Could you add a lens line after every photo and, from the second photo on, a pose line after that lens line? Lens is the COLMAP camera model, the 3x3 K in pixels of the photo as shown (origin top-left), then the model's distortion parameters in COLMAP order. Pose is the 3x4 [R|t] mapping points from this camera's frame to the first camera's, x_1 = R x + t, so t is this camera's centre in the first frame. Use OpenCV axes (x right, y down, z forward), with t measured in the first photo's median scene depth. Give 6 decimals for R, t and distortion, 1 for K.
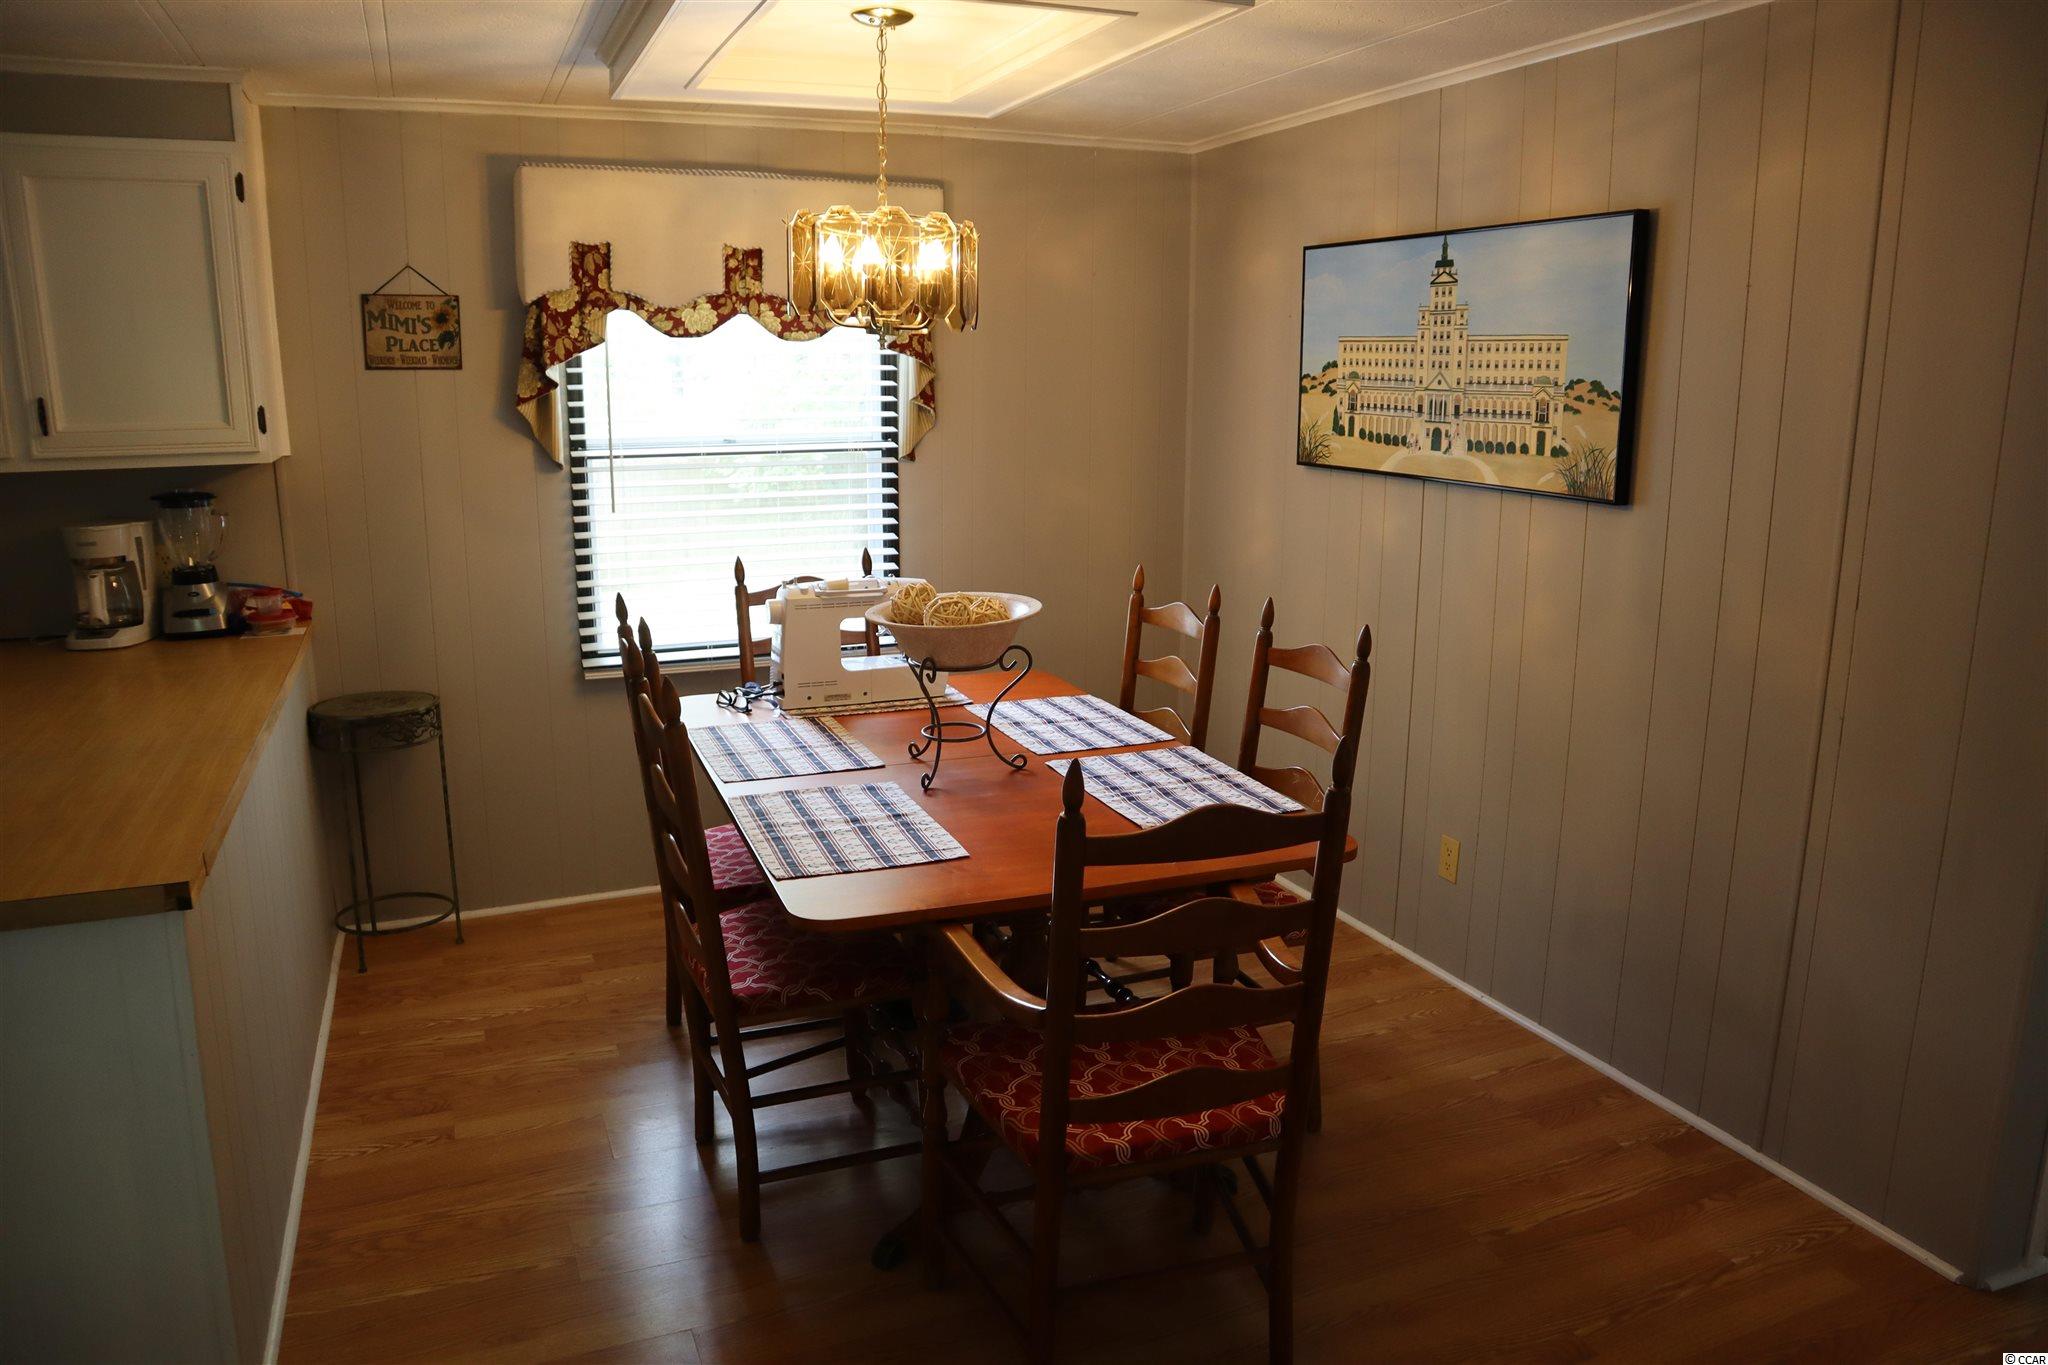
lens RADIAL K [[1435.8, 0, 1024.0], [0, 1435.8, 682.5], [0, 0, 1]] dist [-0.140876, 0.107090]
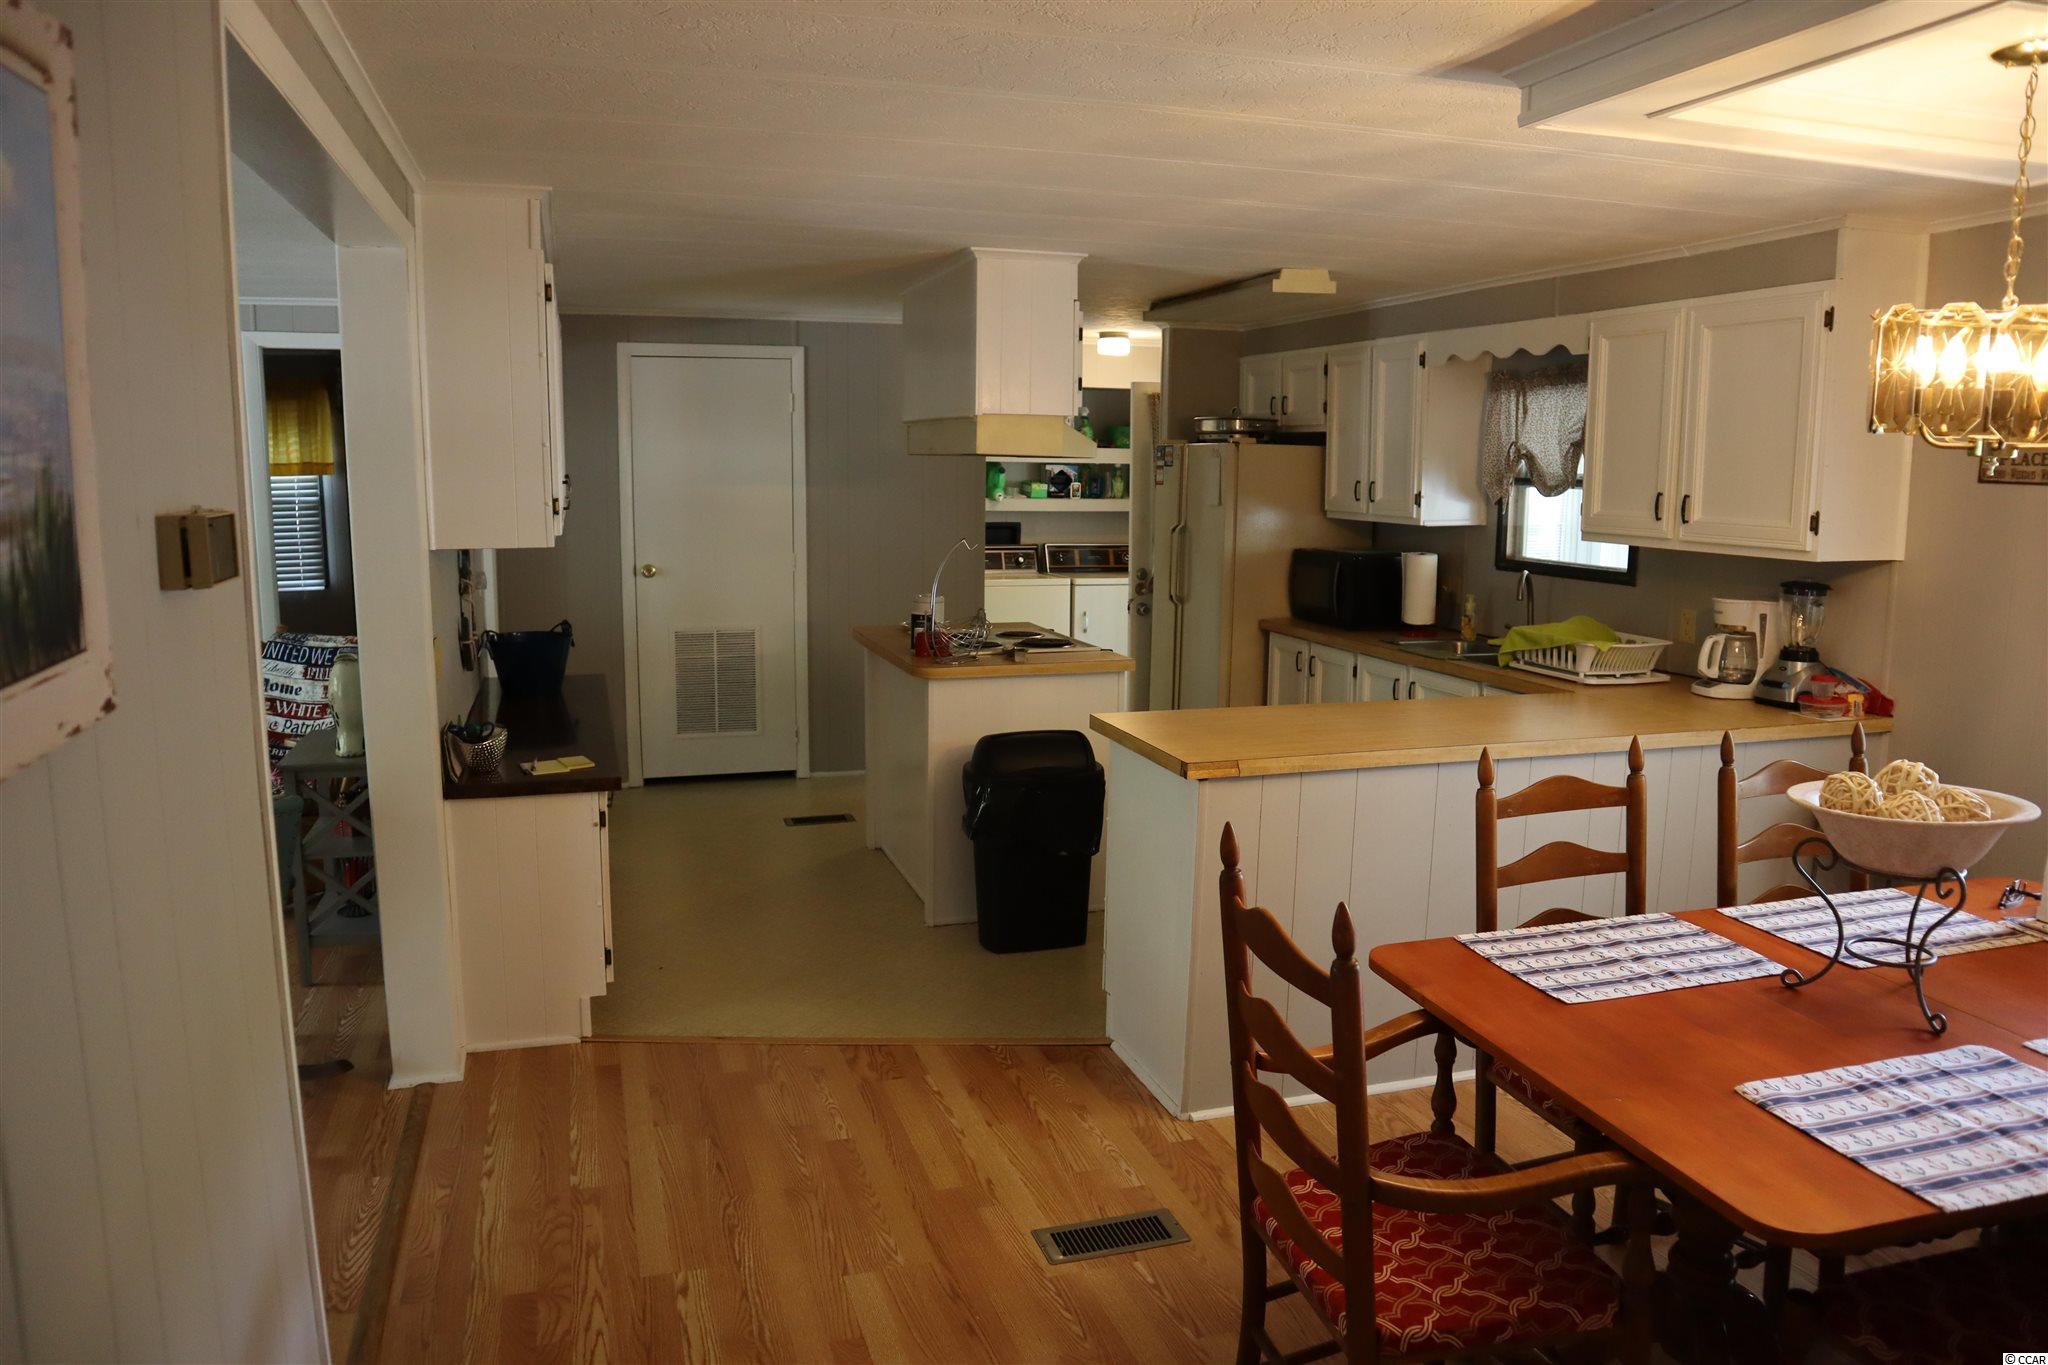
lens RADIAL K [[1424.5, 0, 1021.7], [0, 1424.5, 679.6], [0, 0, 1]] dist [-0.124376, 0.080250]
pose [[-0.093673, 0.151693, -0.983979, 0.566782], [-0.220200, 0.960692, 0.169065, -0.104711], [0.970947, 0.232509, -0.056588, 0.428030]]
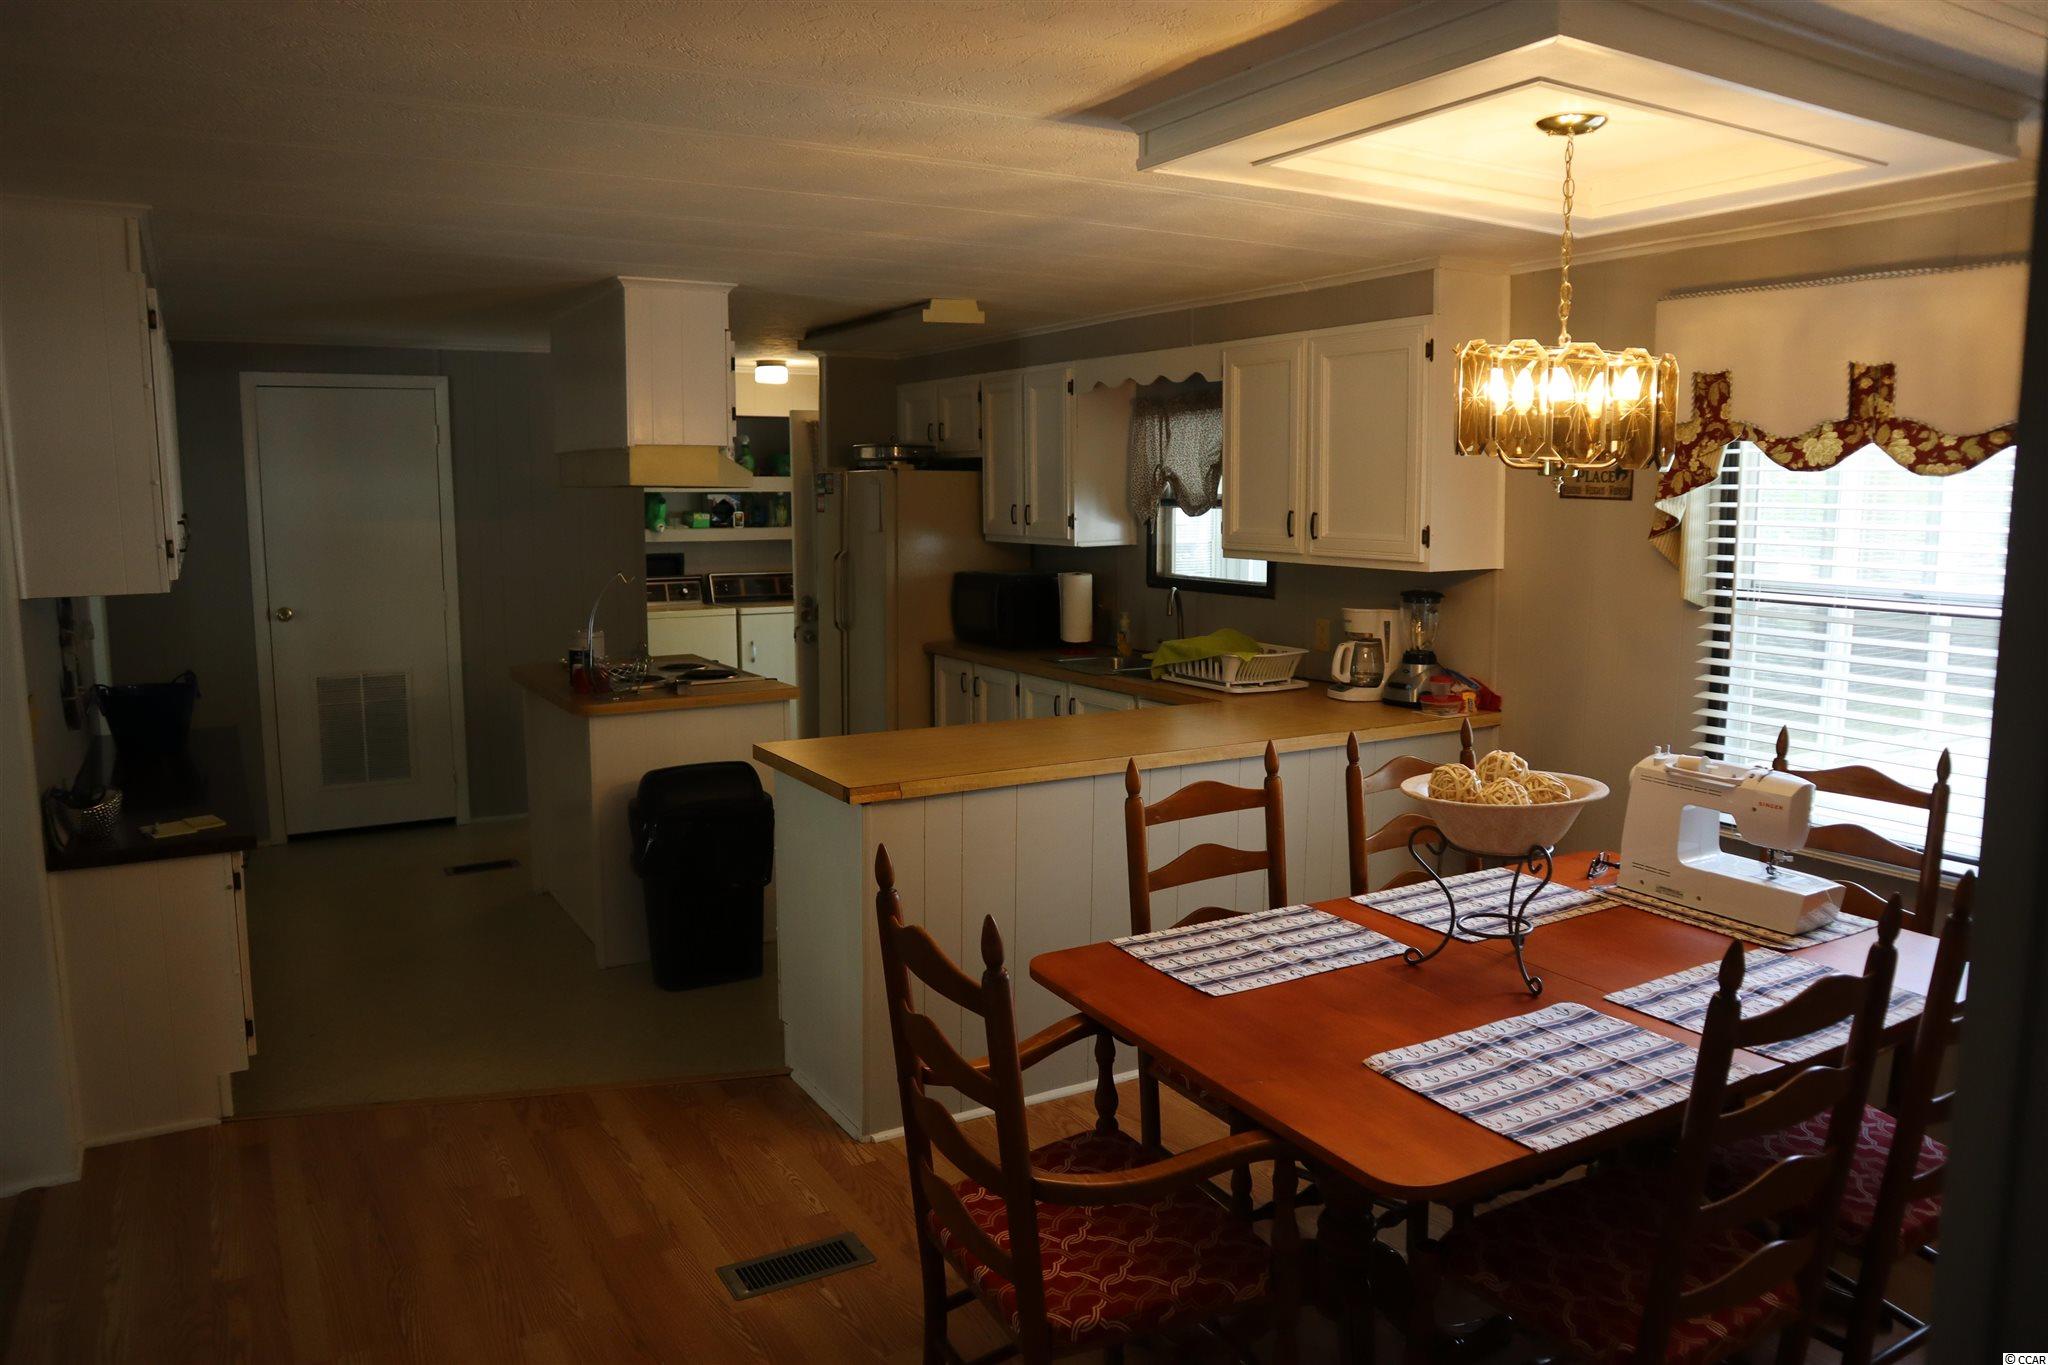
lens RADIAL K [[1423.9, 0, 1018.3], [0, 1423.9, 683.0], [0, 0, 1]] dist [-0.123664, 0.085512]
pose [[0.132839, 0.135819, -0.981788, 0.576880], [-0.210184, 0.971897, 0.106012, -0.109458], [0.968595, 0.192274, 0.157653, 0.439166]]
